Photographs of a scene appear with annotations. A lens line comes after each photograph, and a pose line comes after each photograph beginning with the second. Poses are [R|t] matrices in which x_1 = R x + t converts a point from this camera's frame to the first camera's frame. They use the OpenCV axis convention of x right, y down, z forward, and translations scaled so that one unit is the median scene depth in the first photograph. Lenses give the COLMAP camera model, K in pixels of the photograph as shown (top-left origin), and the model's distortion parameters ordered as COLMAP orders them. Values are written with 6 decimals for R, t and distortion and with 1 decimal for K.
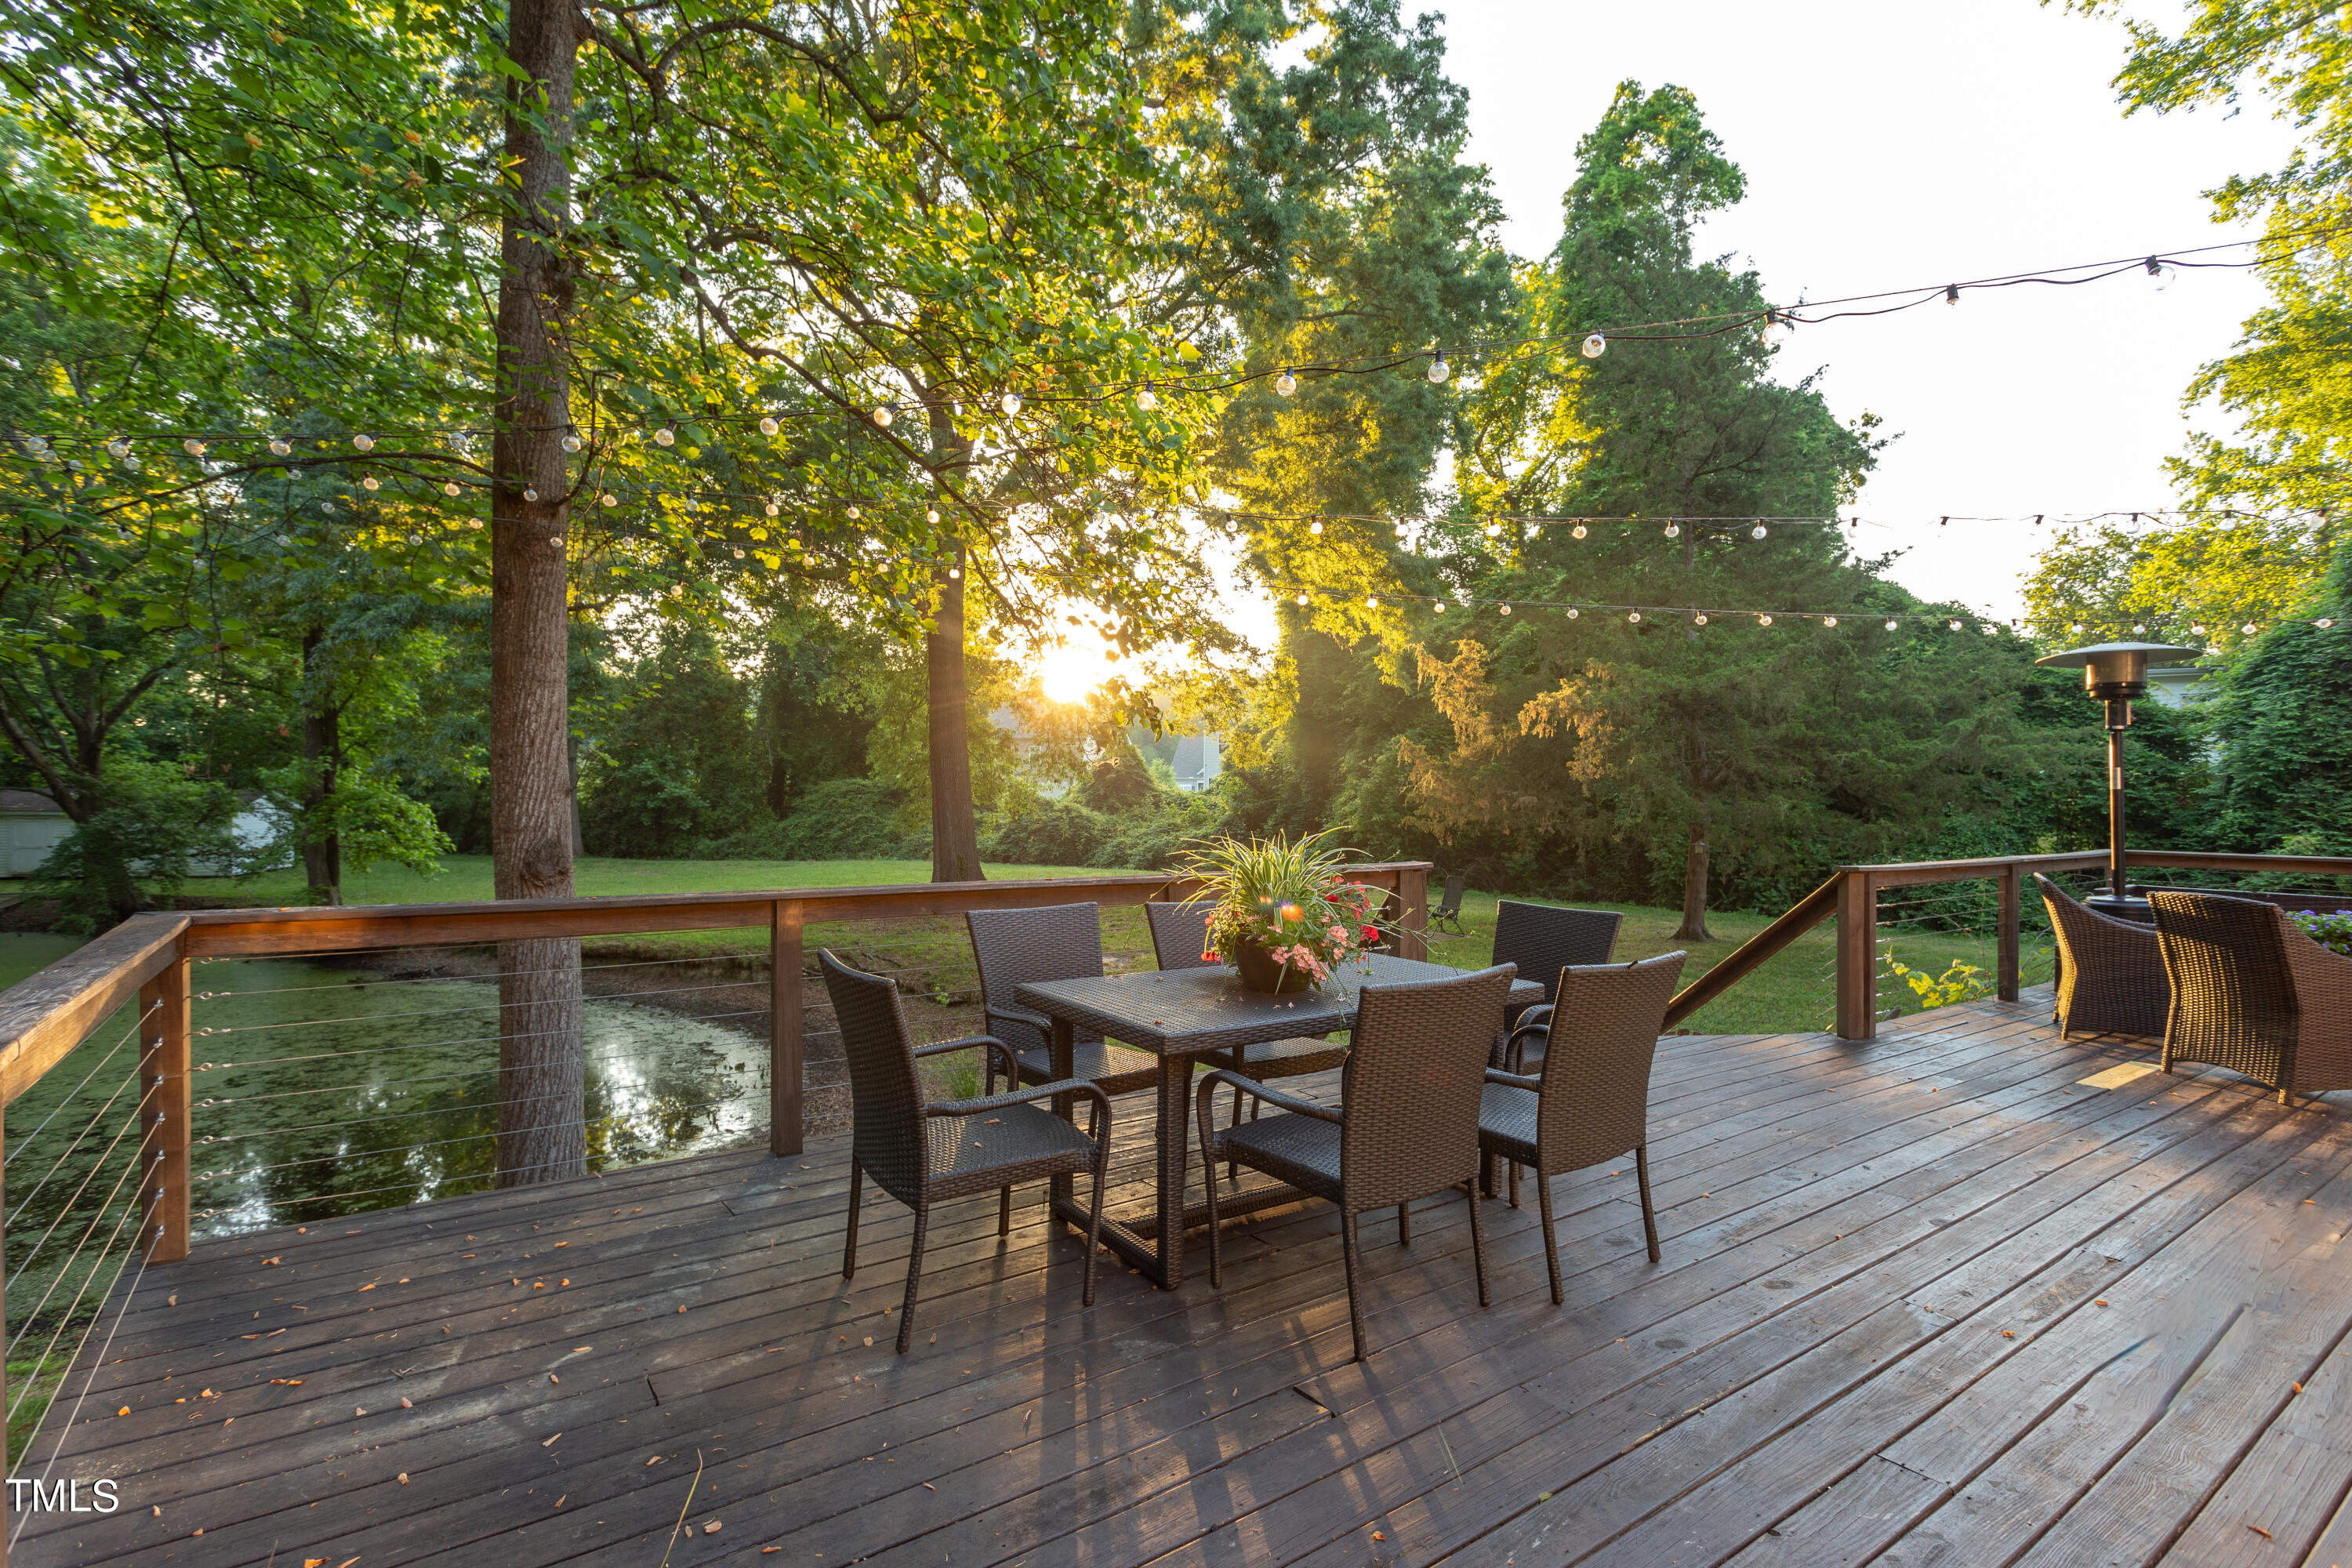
lens RADIAL K [[1134.9, 0, 1177.4], [0, 1134.9, 812.2], [0, 0, 1]] dist [0.002709, 0.001225]
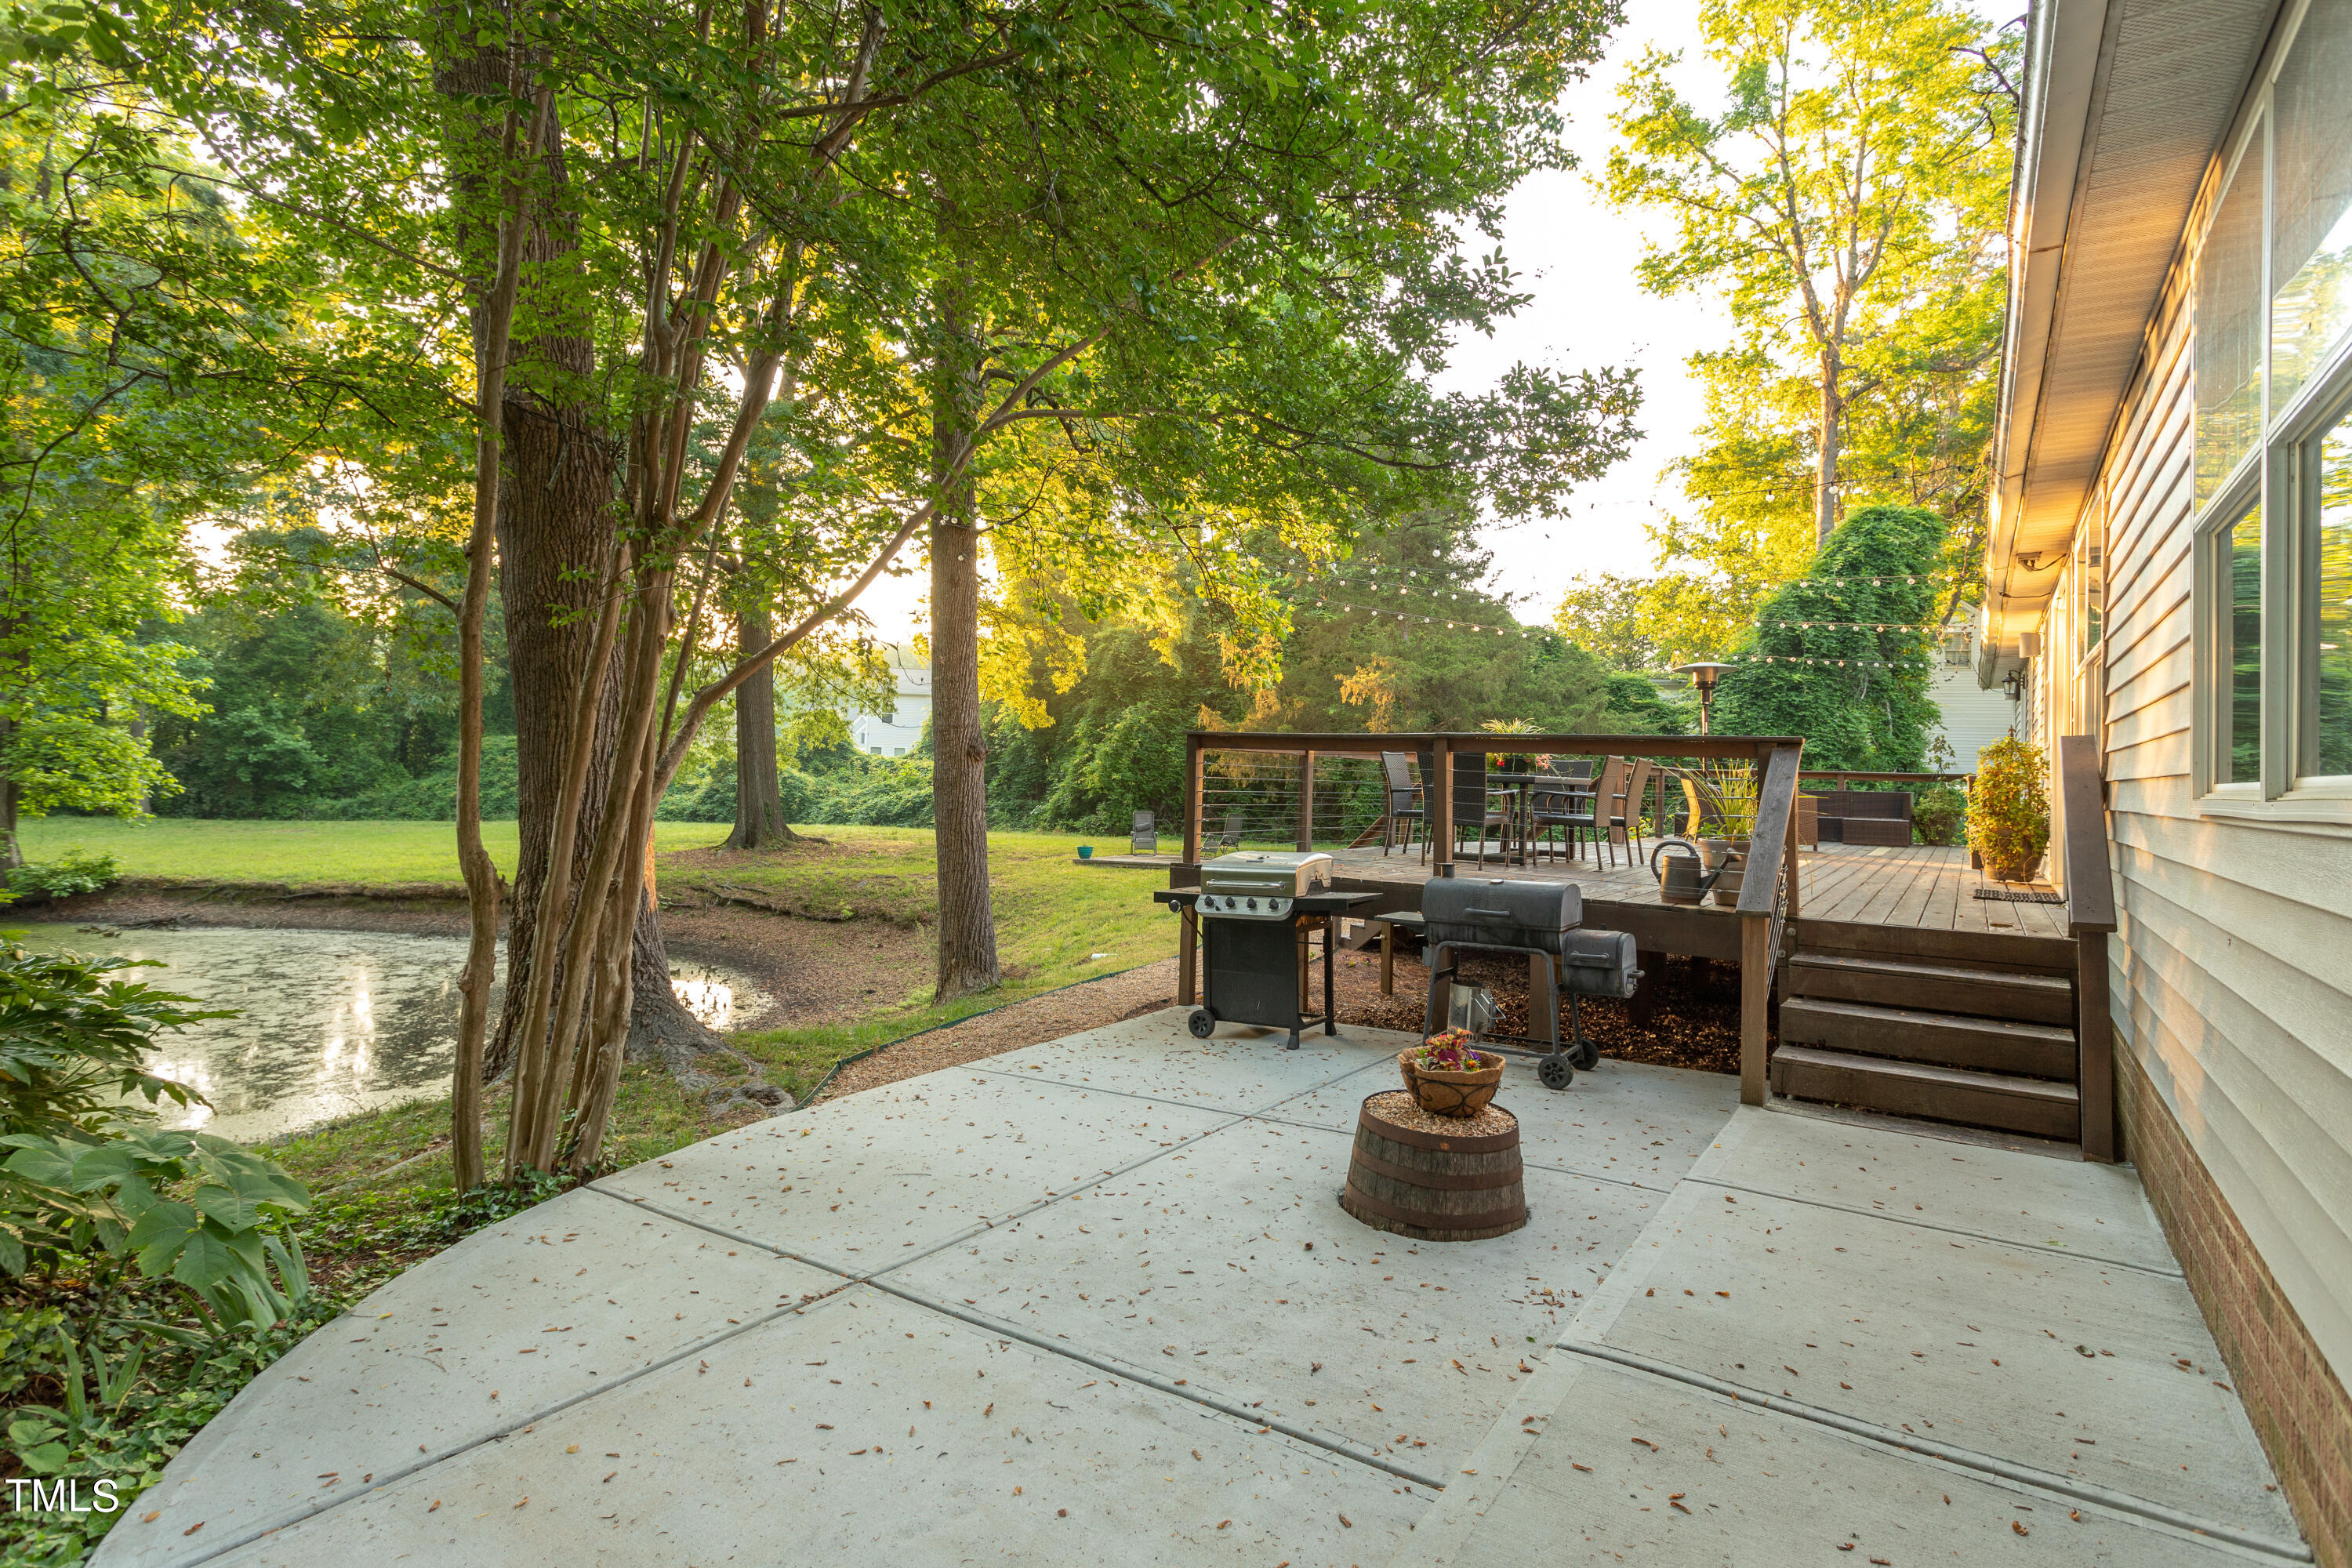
lens RADIAL K [[1164.7, 0, 1176.0], [0, 1164.7, 784.0], [0, 0, 1]] dist [0.000477, 0.000163]
pose [[0.937568, 0.013496, 0.347539, -0.187497], [-0.011029, 0.999898, -0.009074, 0.023500], [-0.347626, 0.004675, 0.937622, -0.148962]]
